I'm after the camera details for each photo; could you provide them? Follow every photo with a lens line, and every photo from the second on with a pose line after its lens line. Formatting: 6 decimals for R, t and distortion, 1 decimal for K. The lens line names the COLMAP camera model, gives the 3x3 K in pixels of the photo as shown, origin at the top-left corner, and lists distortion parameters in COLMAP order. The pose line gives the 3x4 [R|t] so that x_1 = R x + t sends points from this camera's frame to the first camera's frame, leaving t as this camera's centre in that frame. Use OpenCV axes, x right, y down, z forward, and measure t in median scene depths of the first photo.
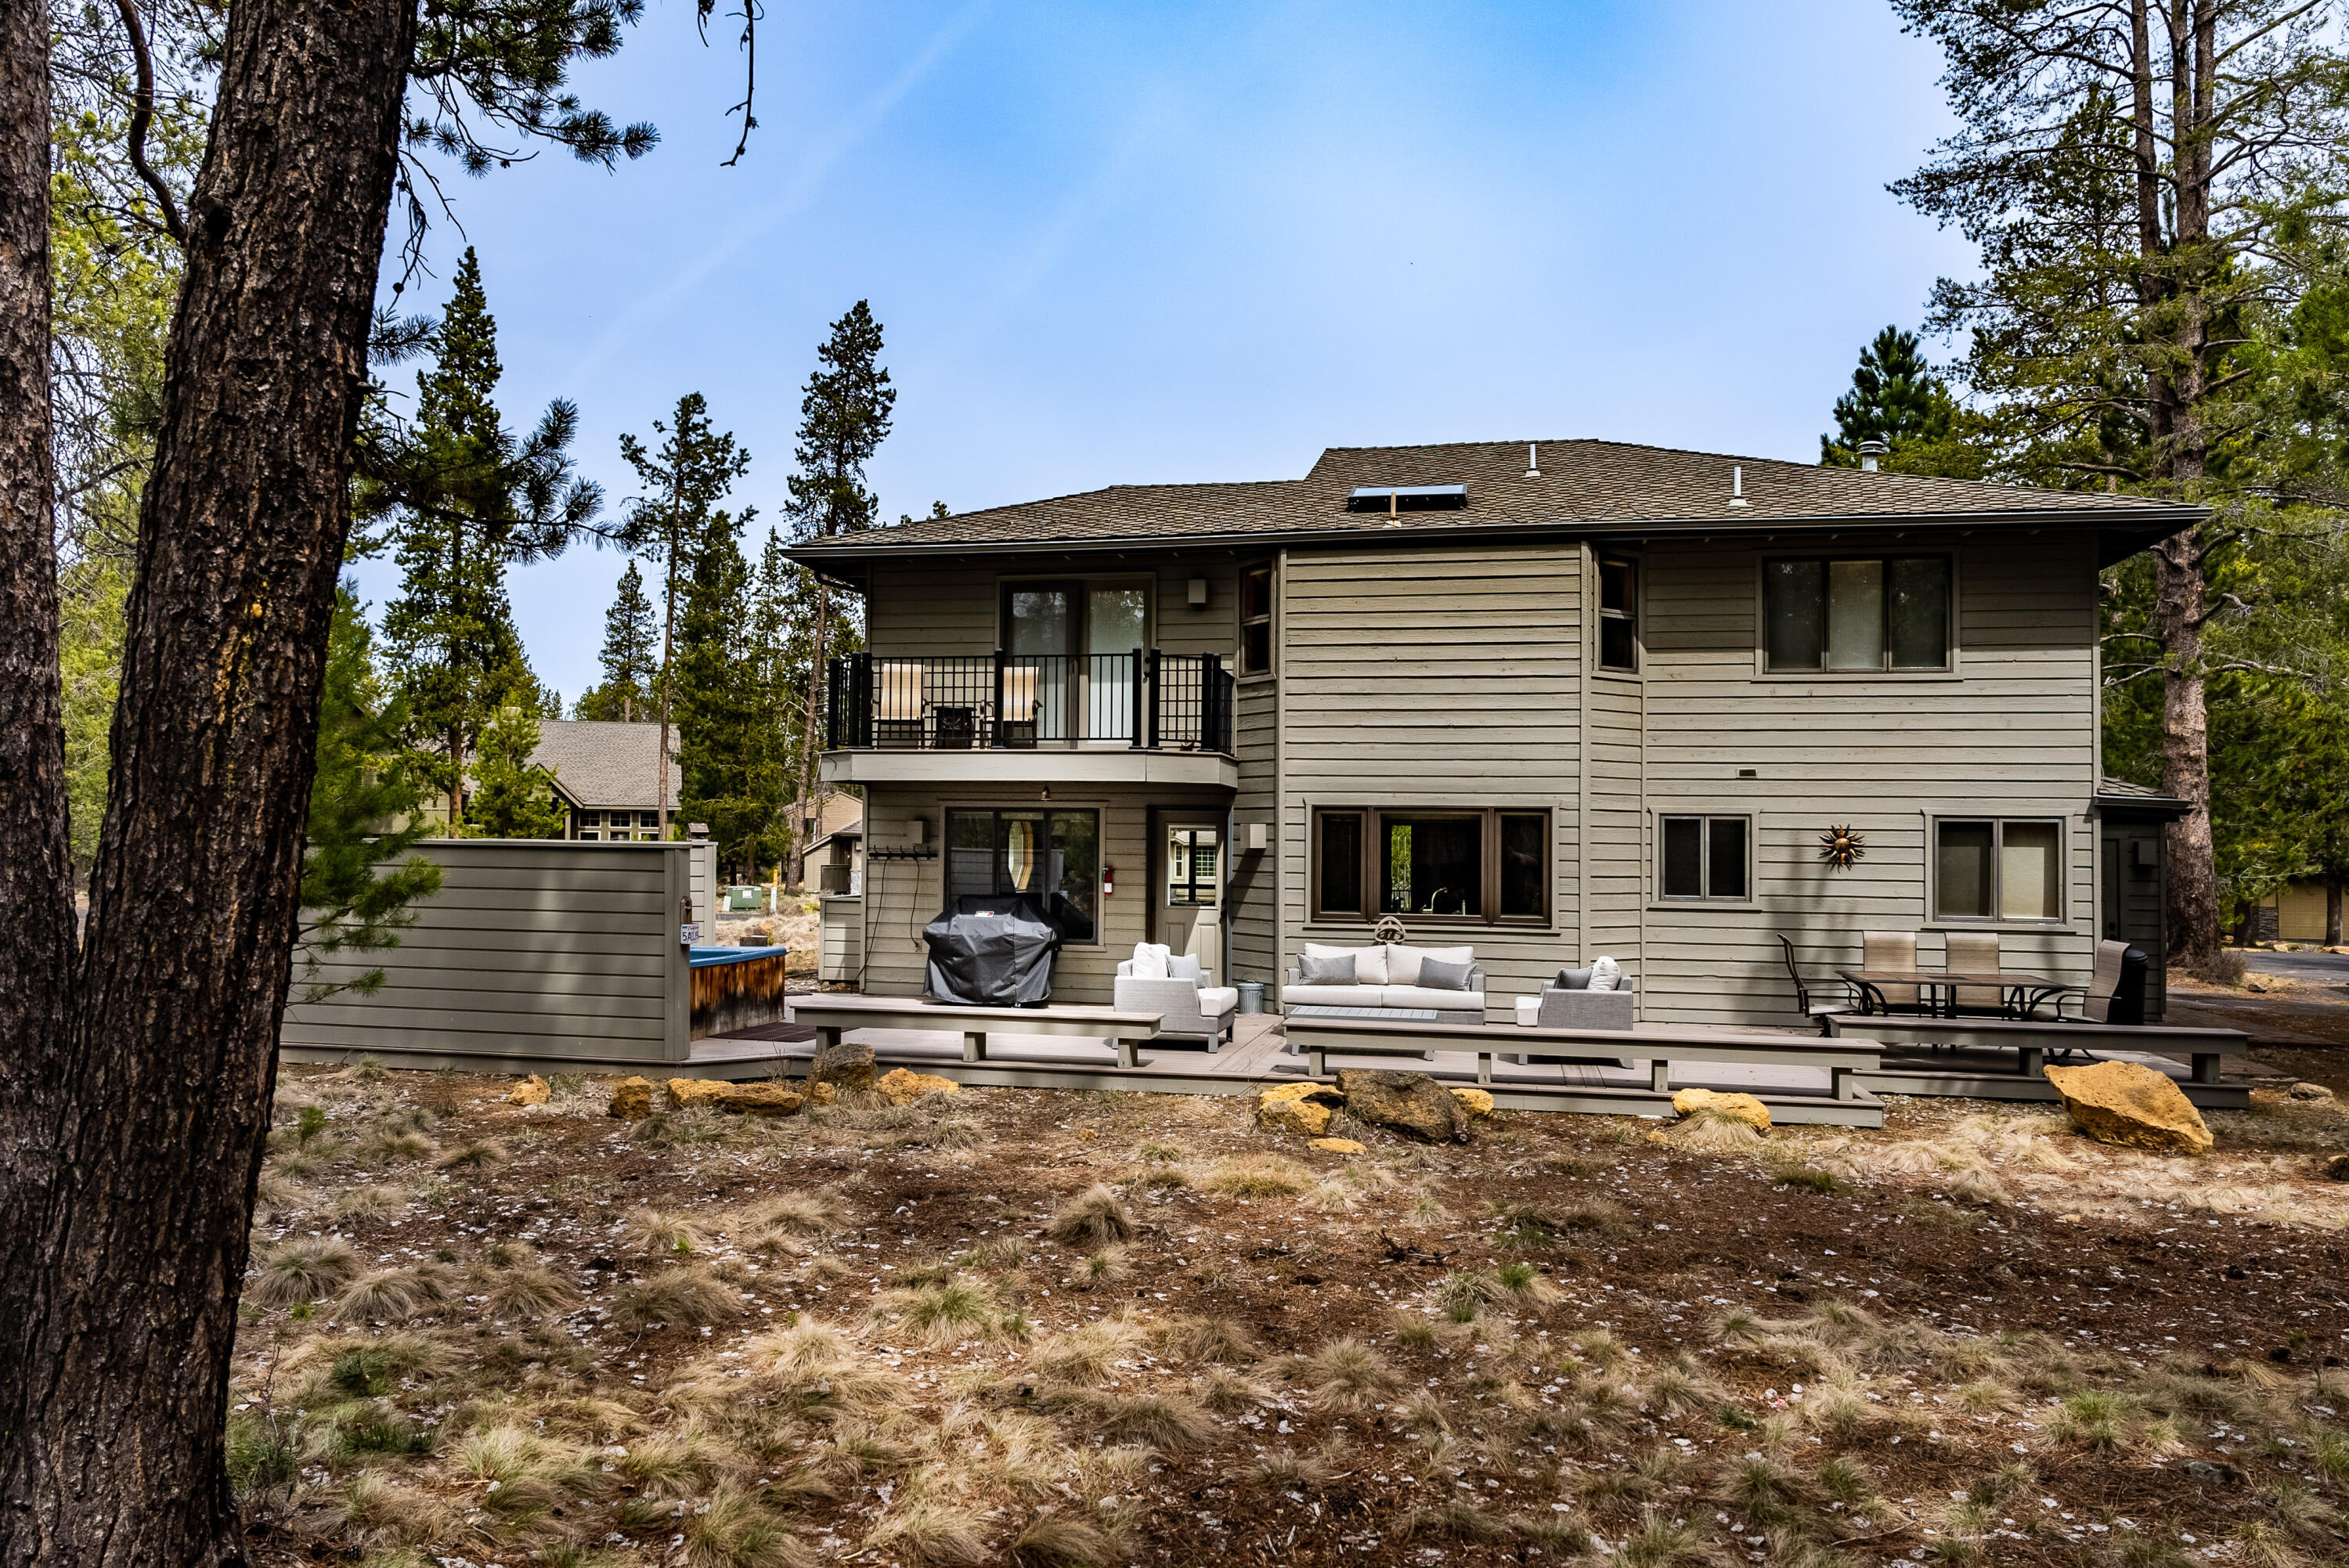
lens RADIAL K [[1554.1, 0, 1174.5], [0, 1554.1, 784.0], [0, 0, 1]] dist [-0.000645, -0.001922]
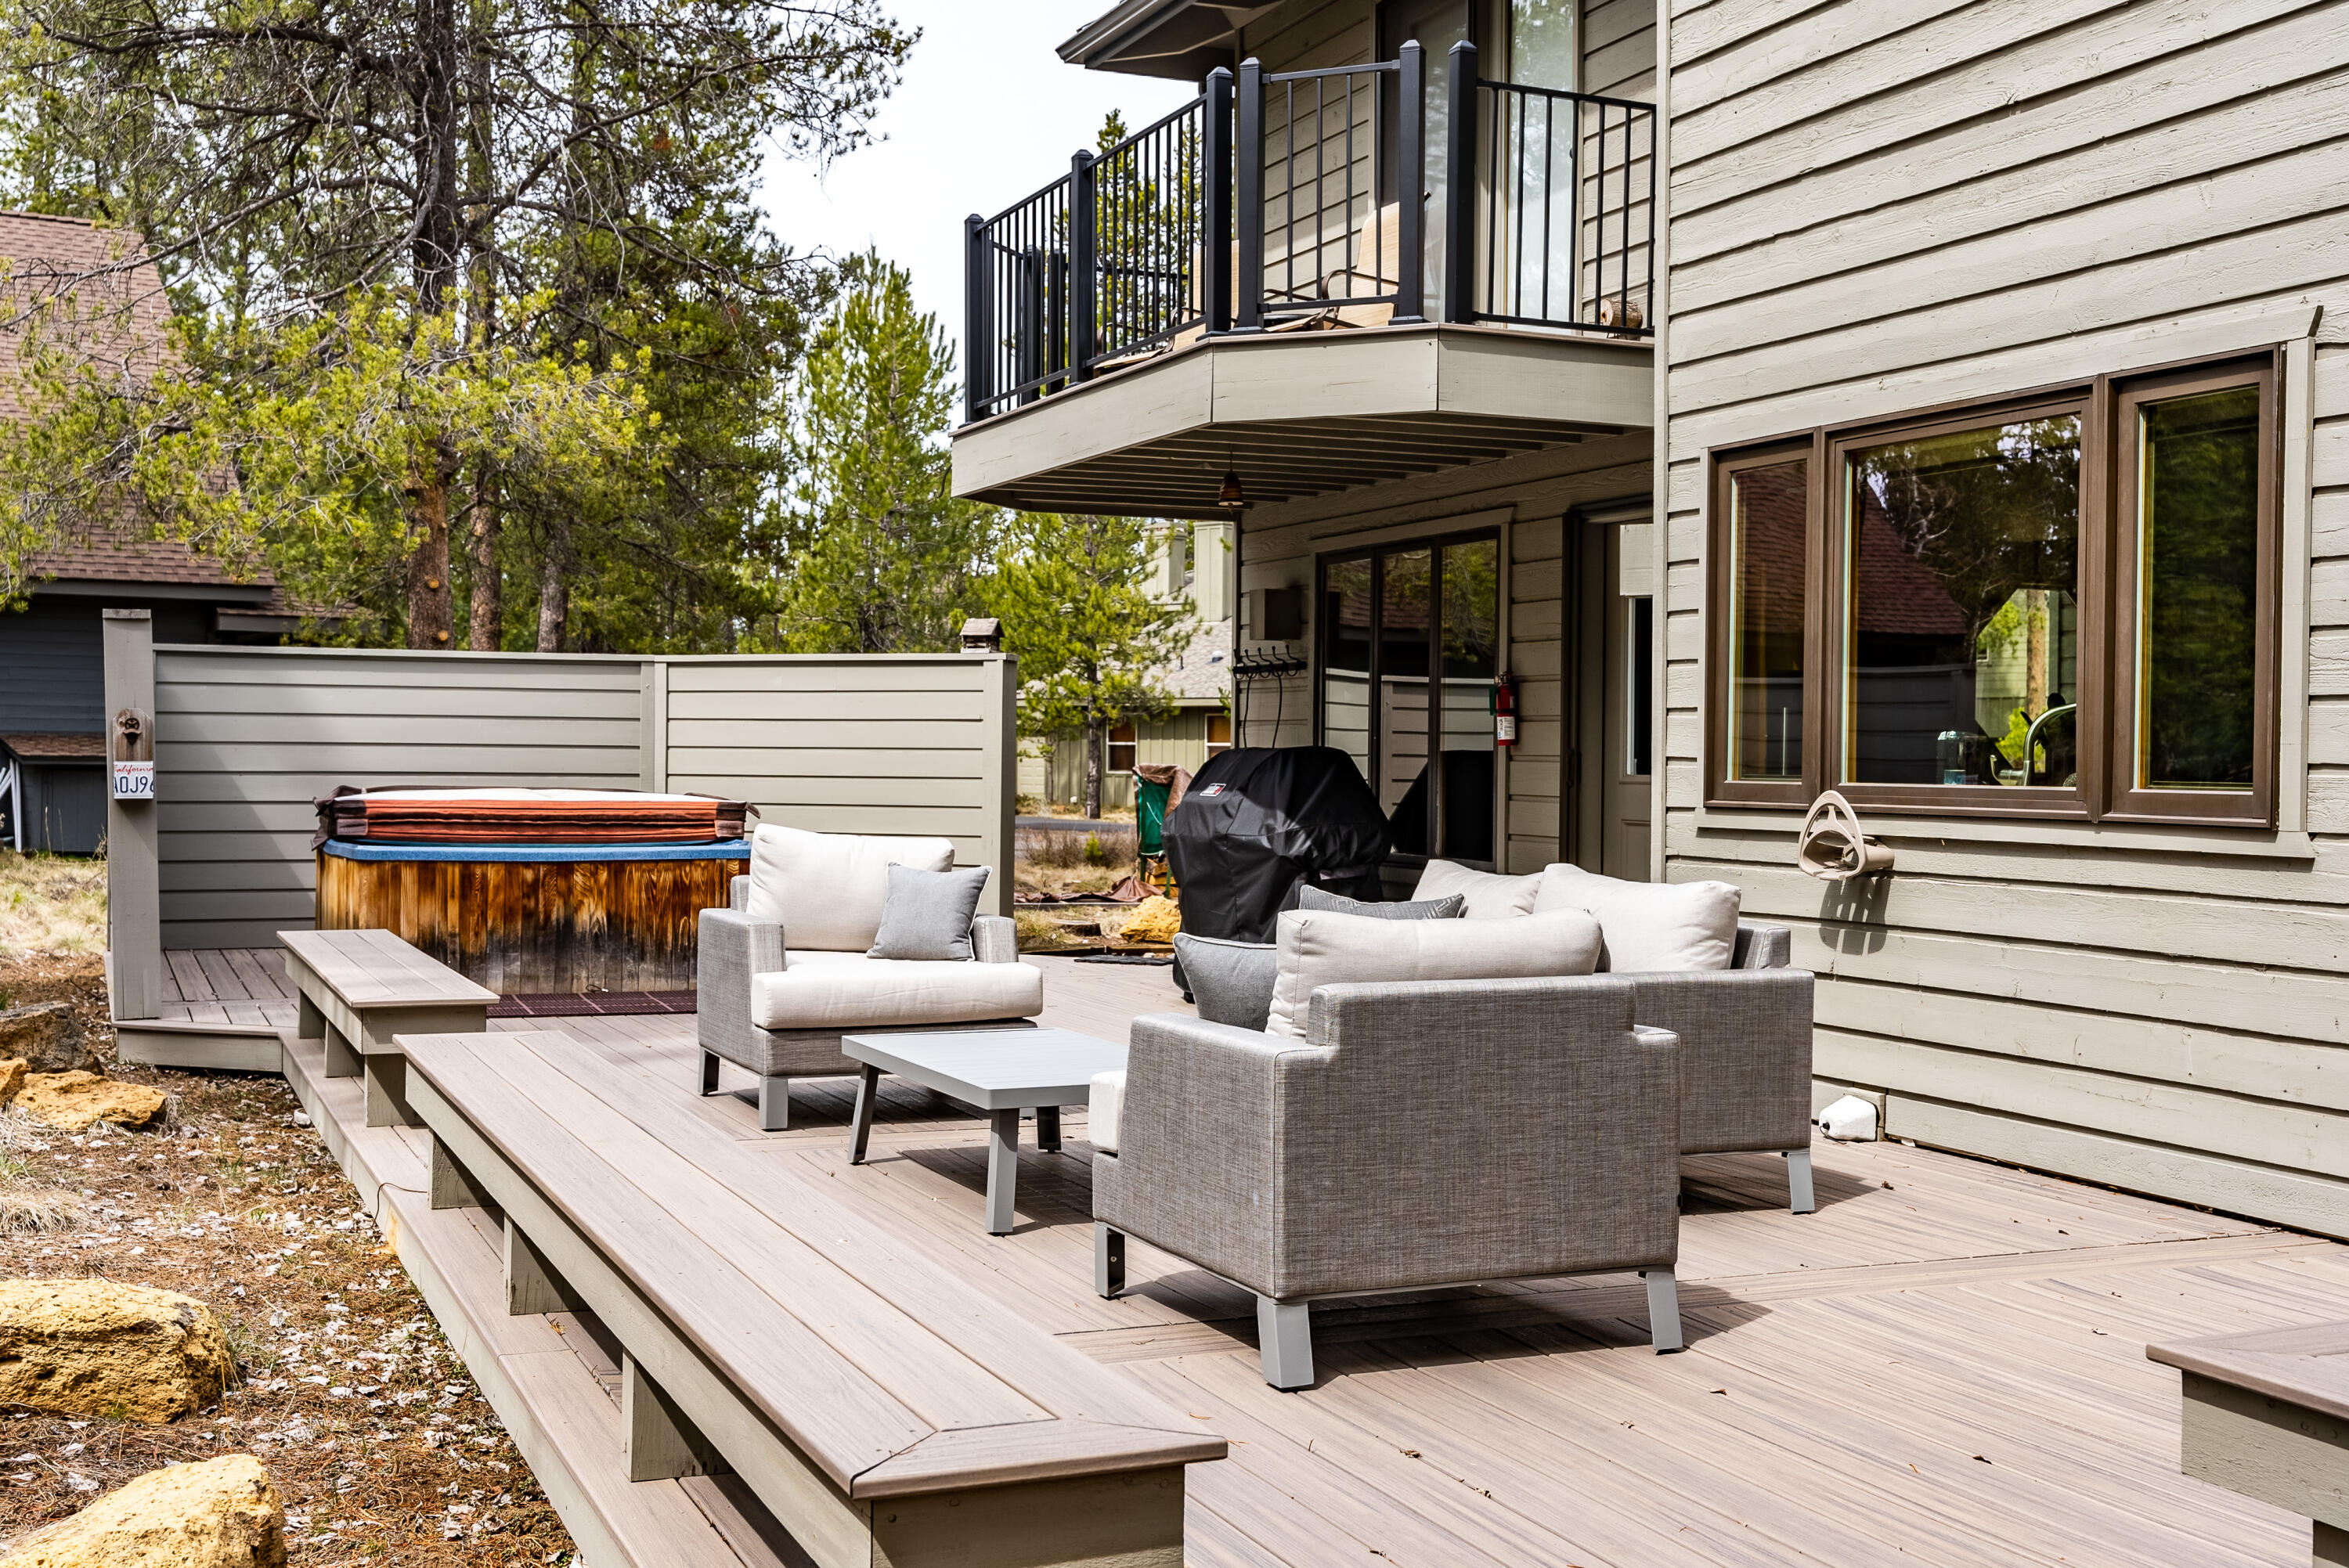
lens RADIAL K [[2568.5, 0, 1174.5], [0, 2568.5, 784.0], [0, 0, 1]] dist [0.002392, 0.022345]
pose [[0.578658, 0.001372, -0.815569, 0.465277], [0.030237, 0.999275, 0.023134, 0.068569], [0.815010, -0.038047, 0.578197, 0.611237]]
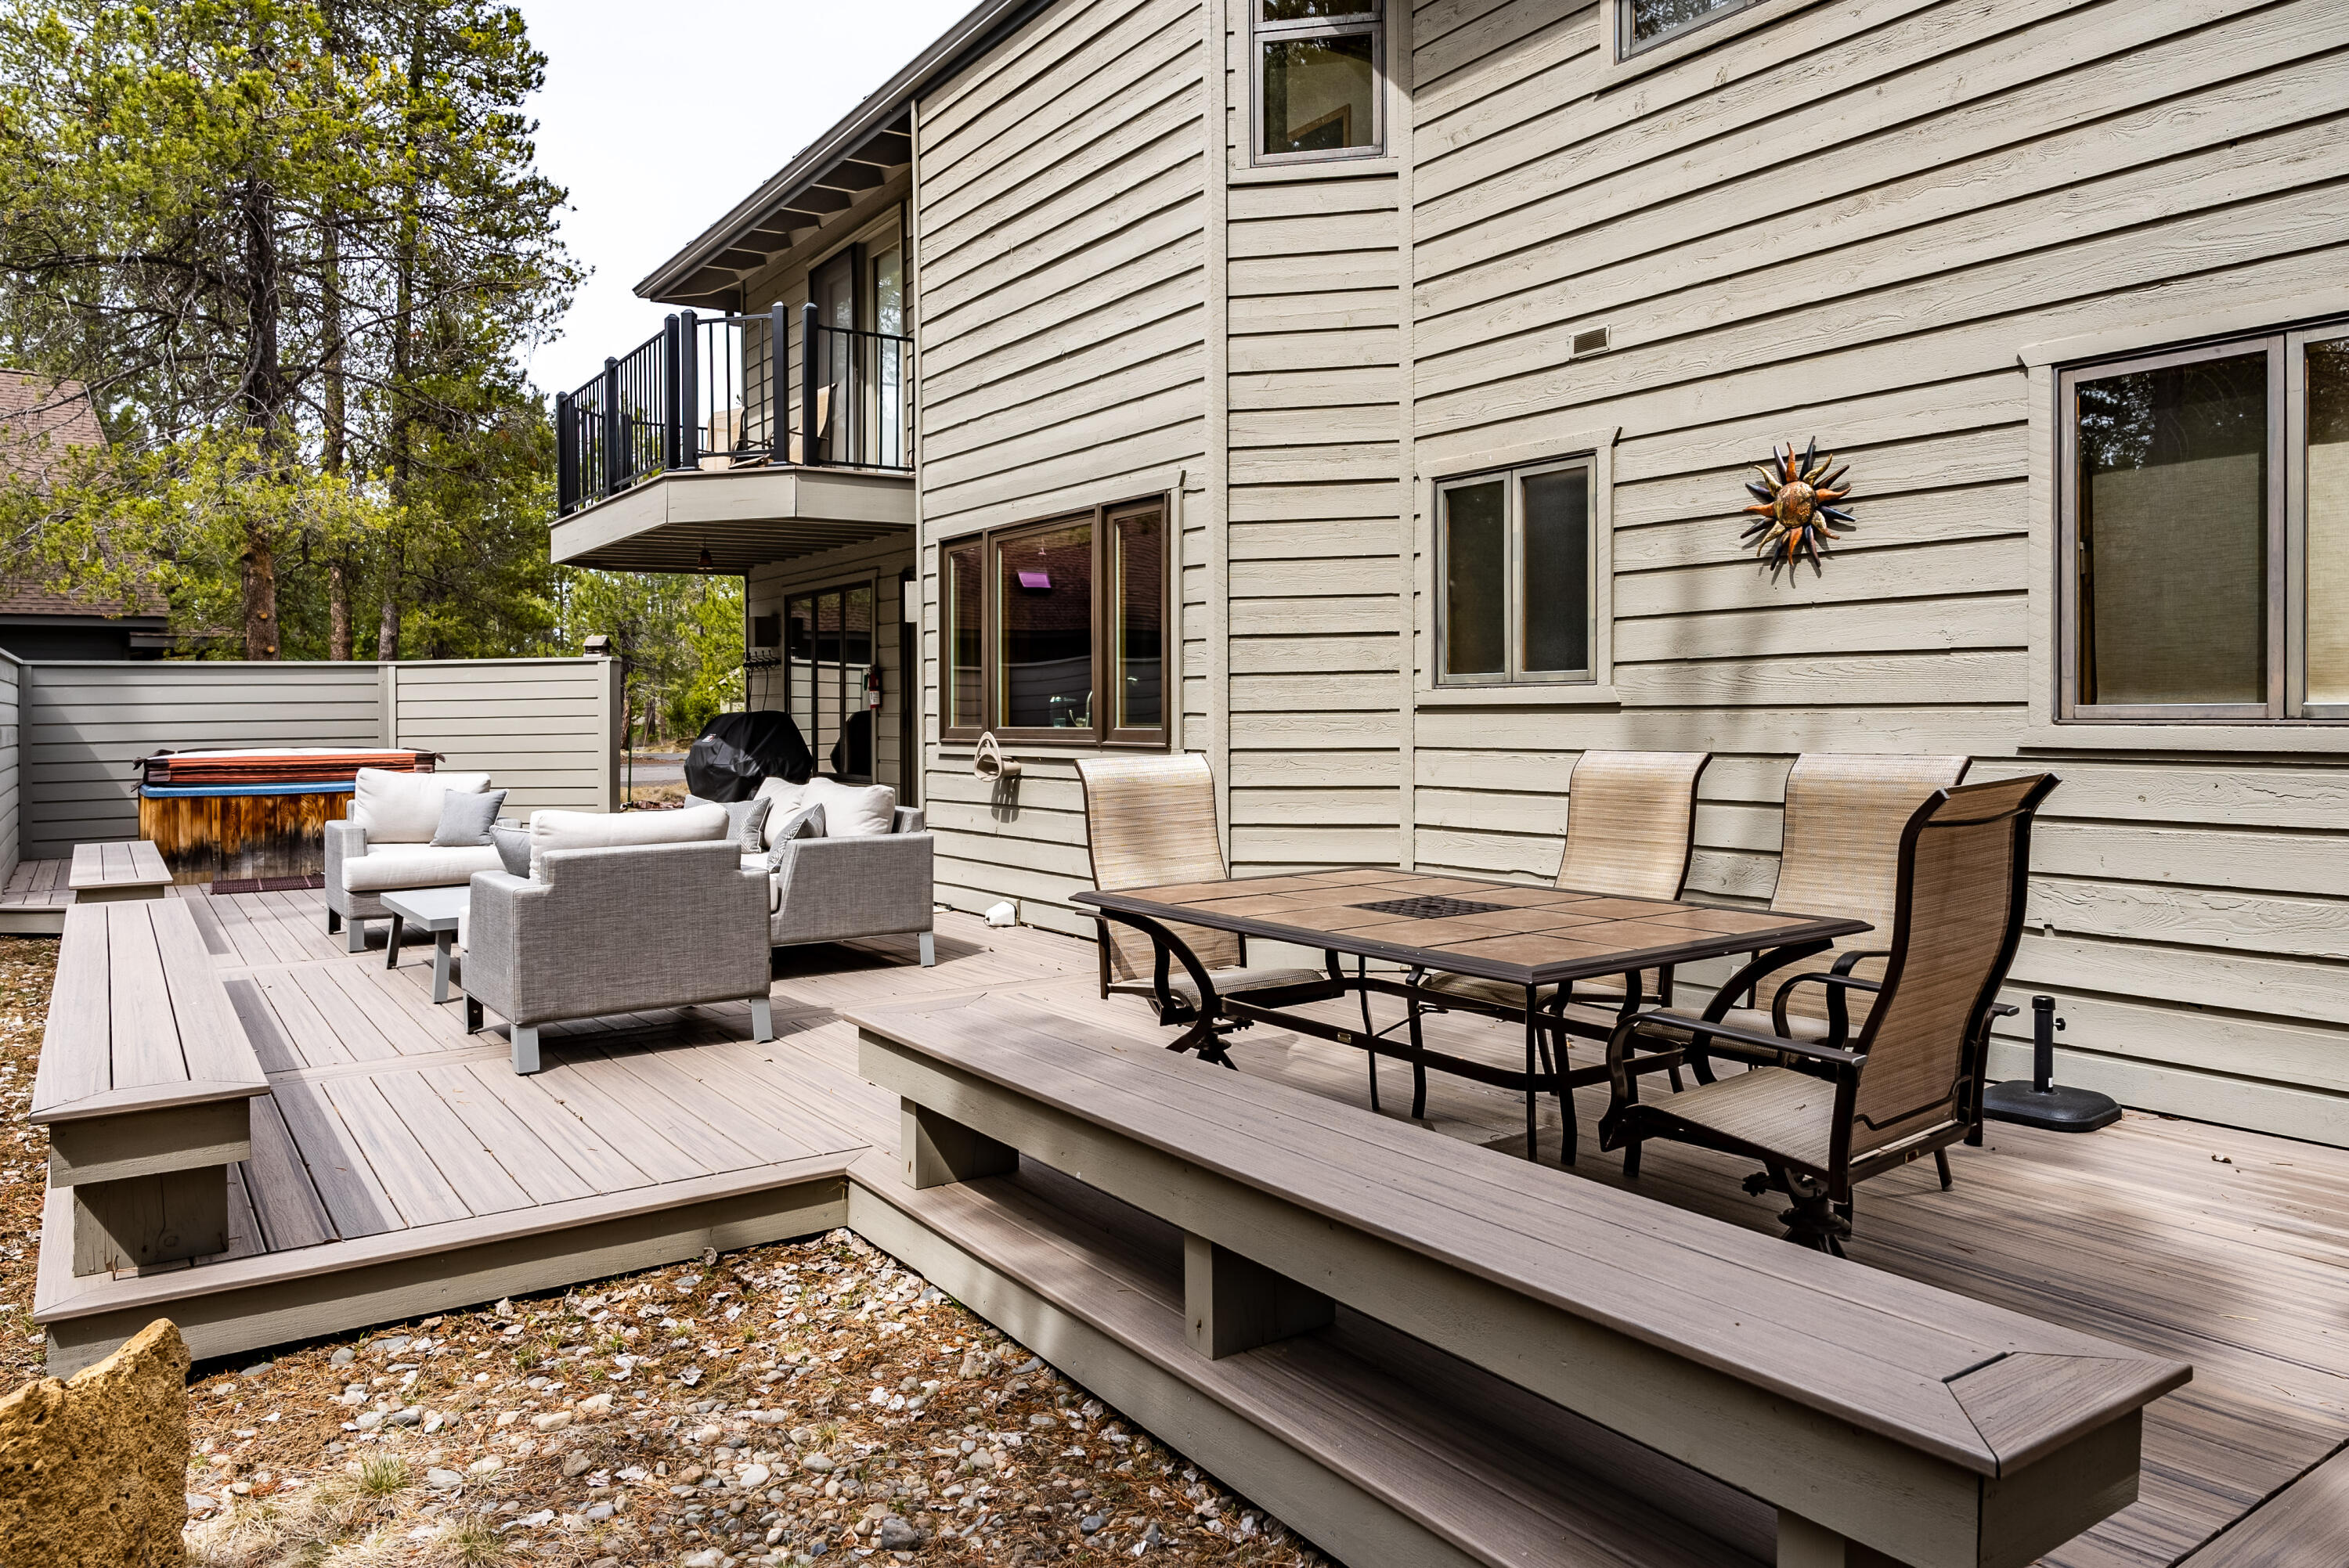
lens RADIAL K [[1596.8, 0, 1172.9], [0, 1596.8, 713.0], [0, 0, 1]] dist [-0.004281, -0.004389]
pose [[0.723351, -0.020595, -0.690173, 0.561249], [0.050843, 0.998430, 0.023494, 0.068862], [0.688606, -0.052085, 0.723263, 0.645303]]
